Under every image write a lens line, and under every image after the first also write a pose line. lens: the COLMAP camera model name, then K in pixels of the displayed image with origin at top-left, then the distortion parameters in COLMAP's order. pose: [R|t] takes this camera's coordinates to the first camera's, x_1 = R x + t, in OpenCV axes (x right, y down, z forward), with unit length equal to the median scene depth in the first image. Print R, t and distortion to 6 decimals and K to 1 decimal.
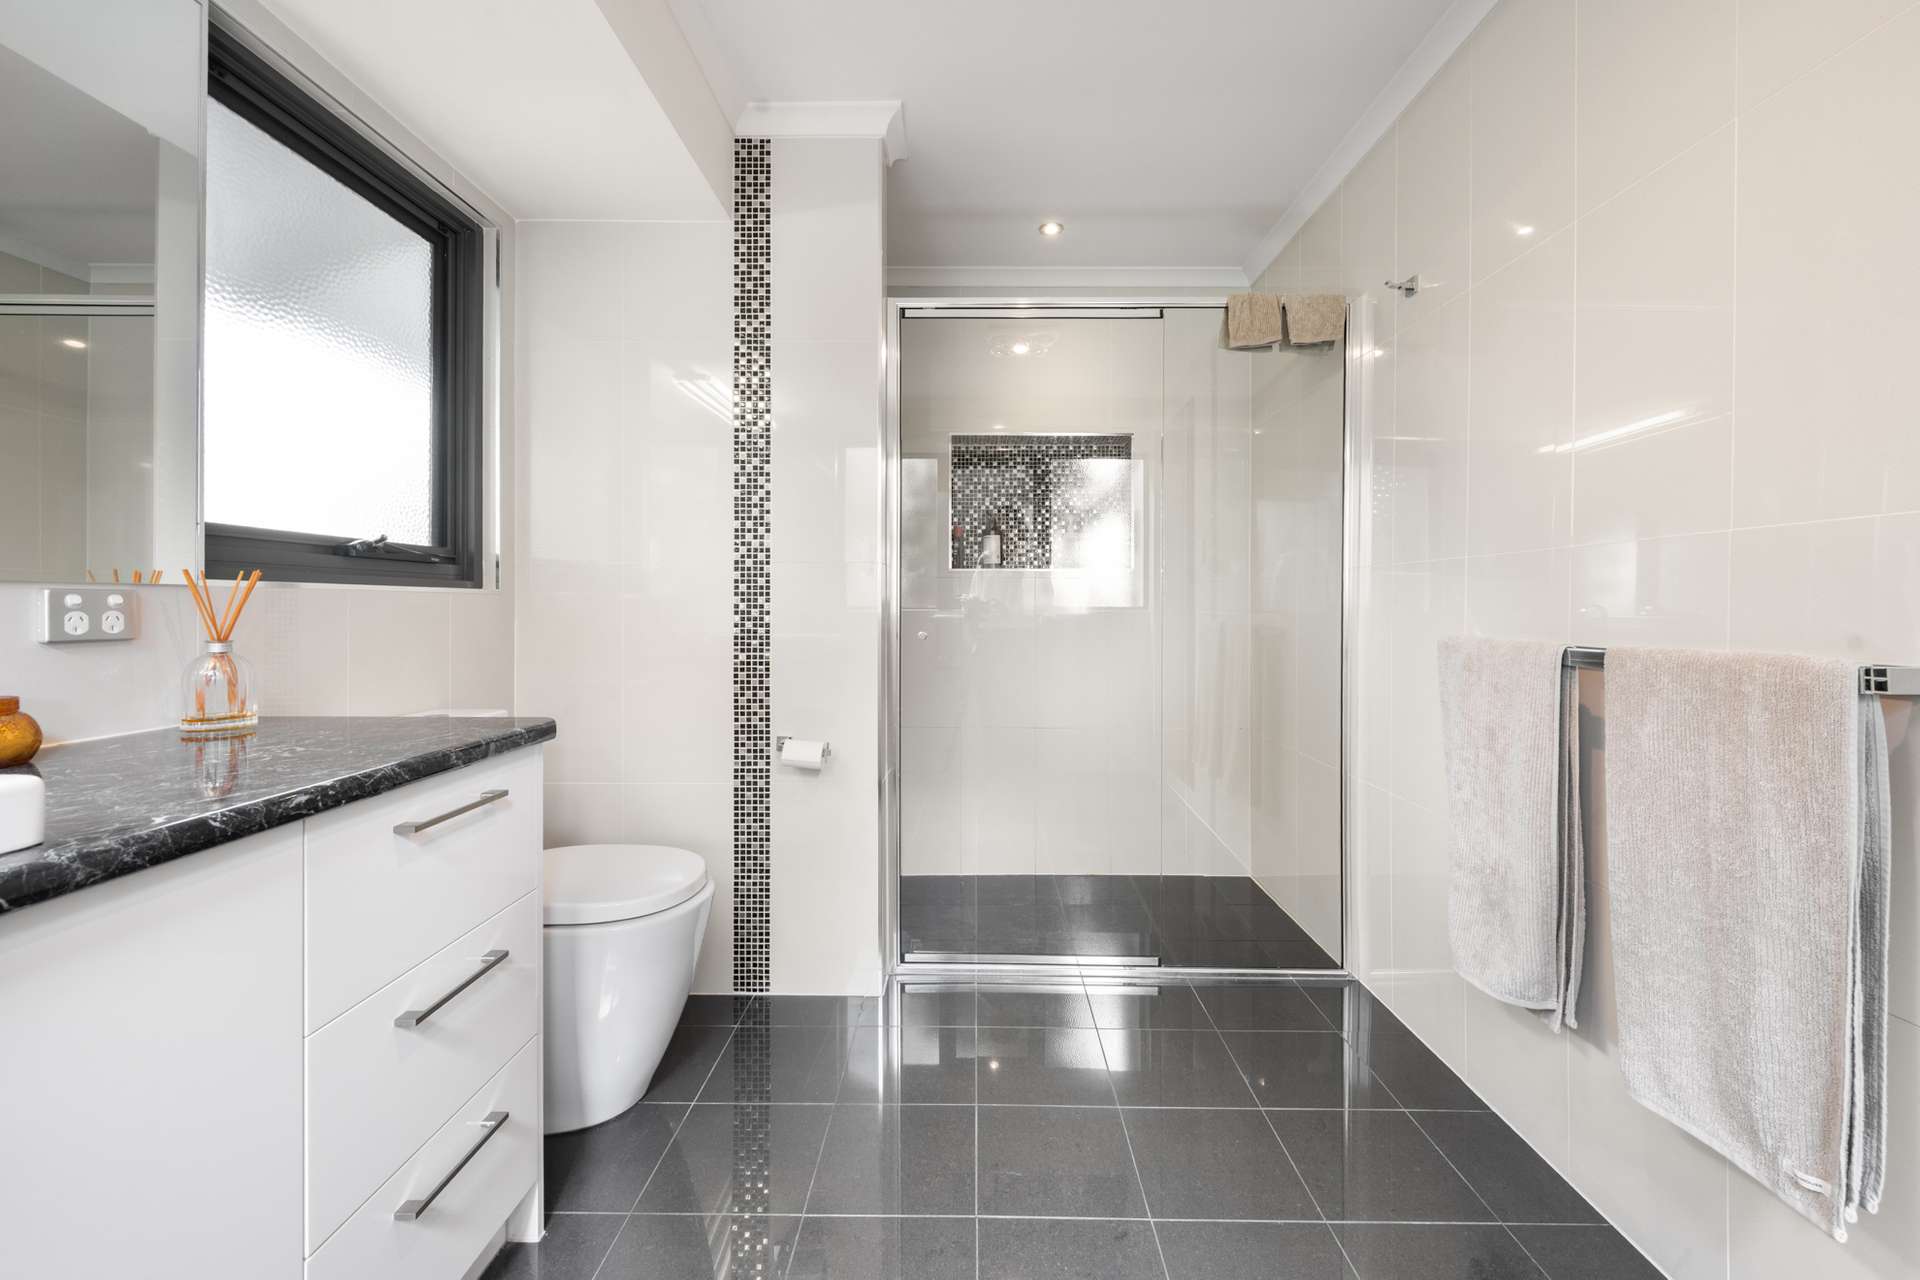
lens RADIAL K [[771.8, 0, 963.5], [0, 771.8, 612.0], [0, 0, 1]] dist [-0.000232, -0.000074]
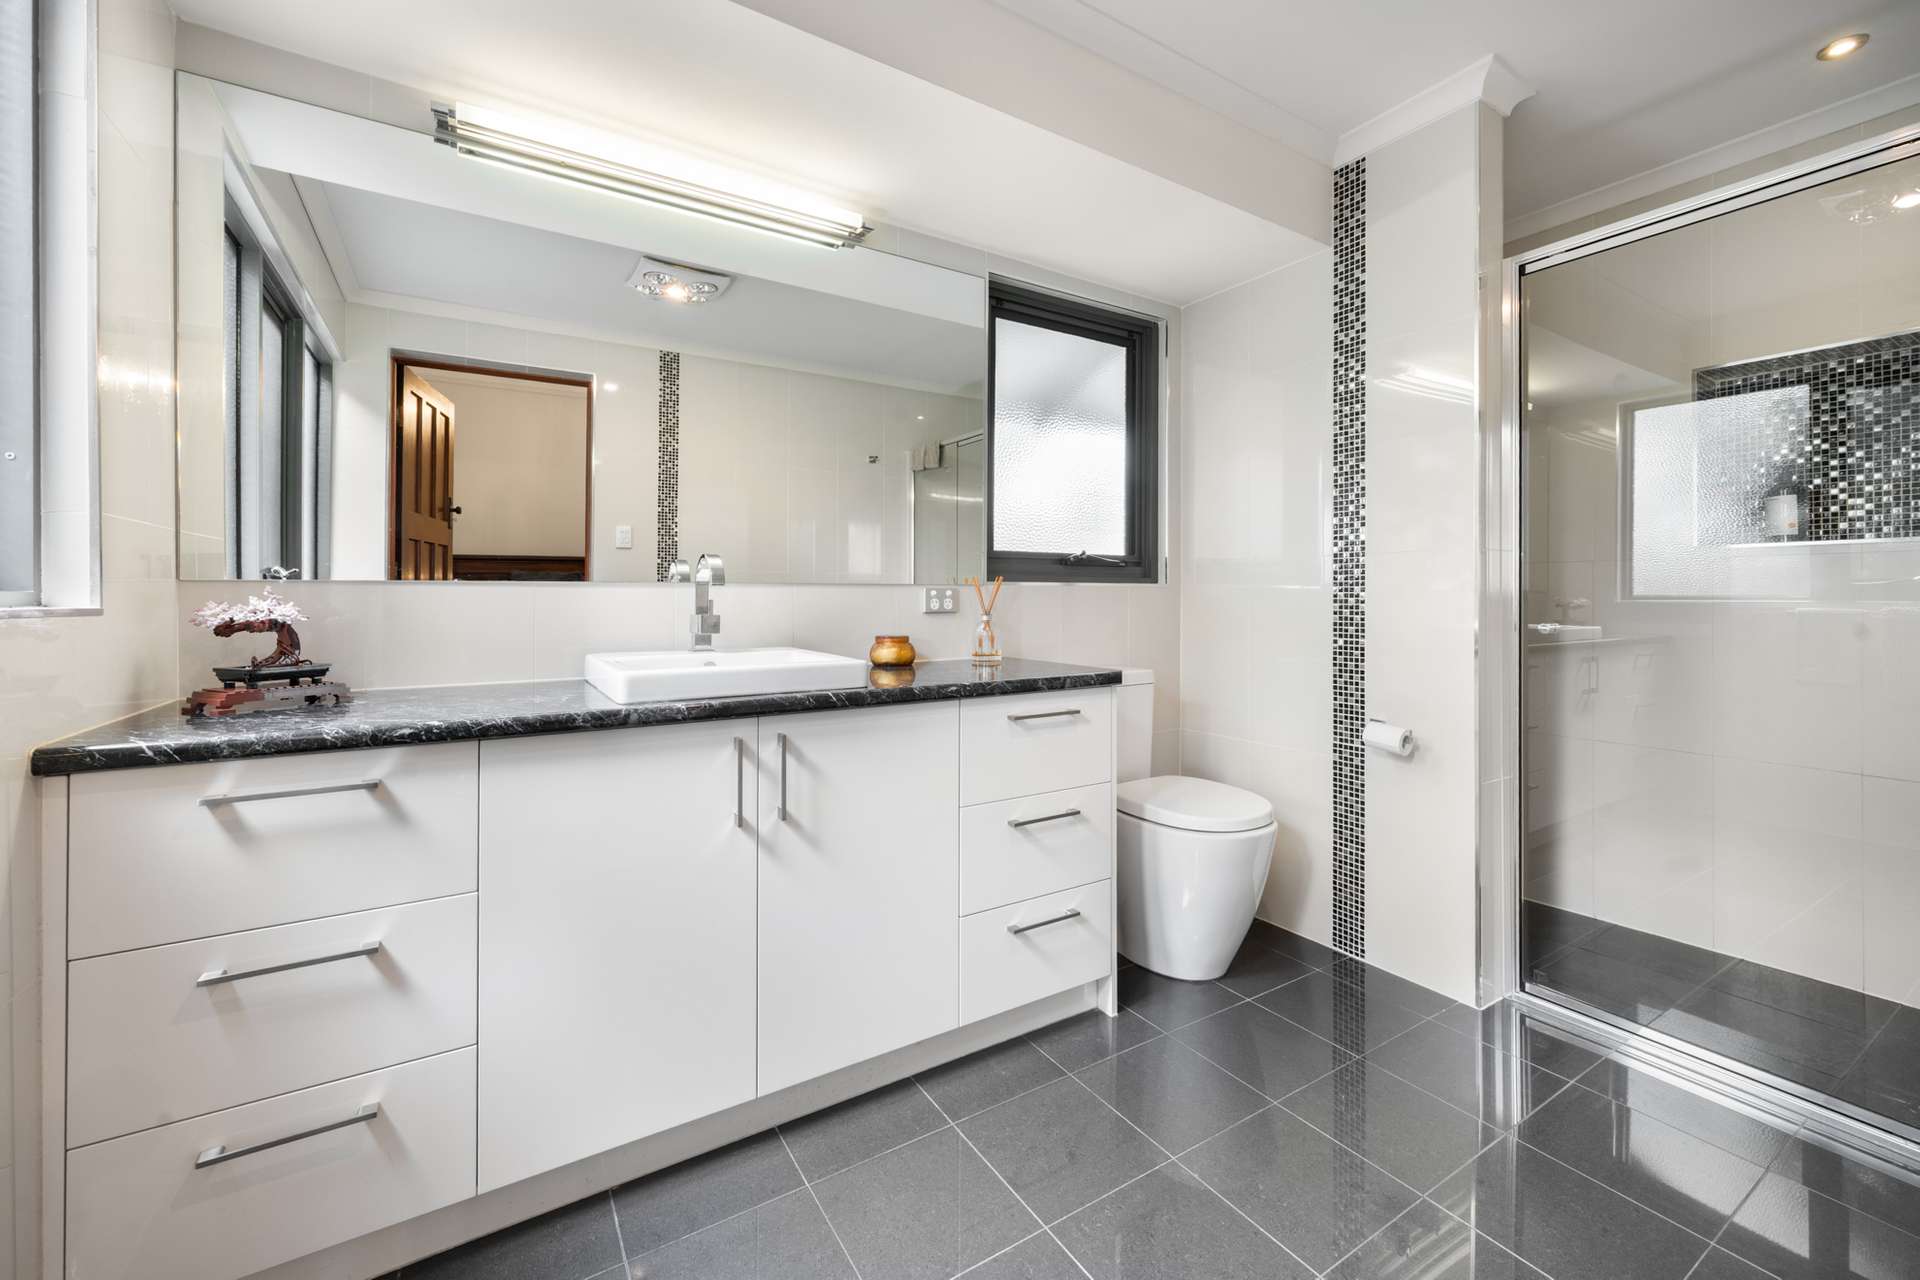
lens RADIAL K [[771.2, 0, 968.9], [0, 771.2, 600.3], [0, 0, 1]] dist [-0.001267, 0.000211]
pose [[0.543603, 0.001145, -0.839342, 0.344650], [-0.004853, 0.999987, -0.001779, 0.004000], [0.839328, 0.005040, 0.543601, -0.034389]]
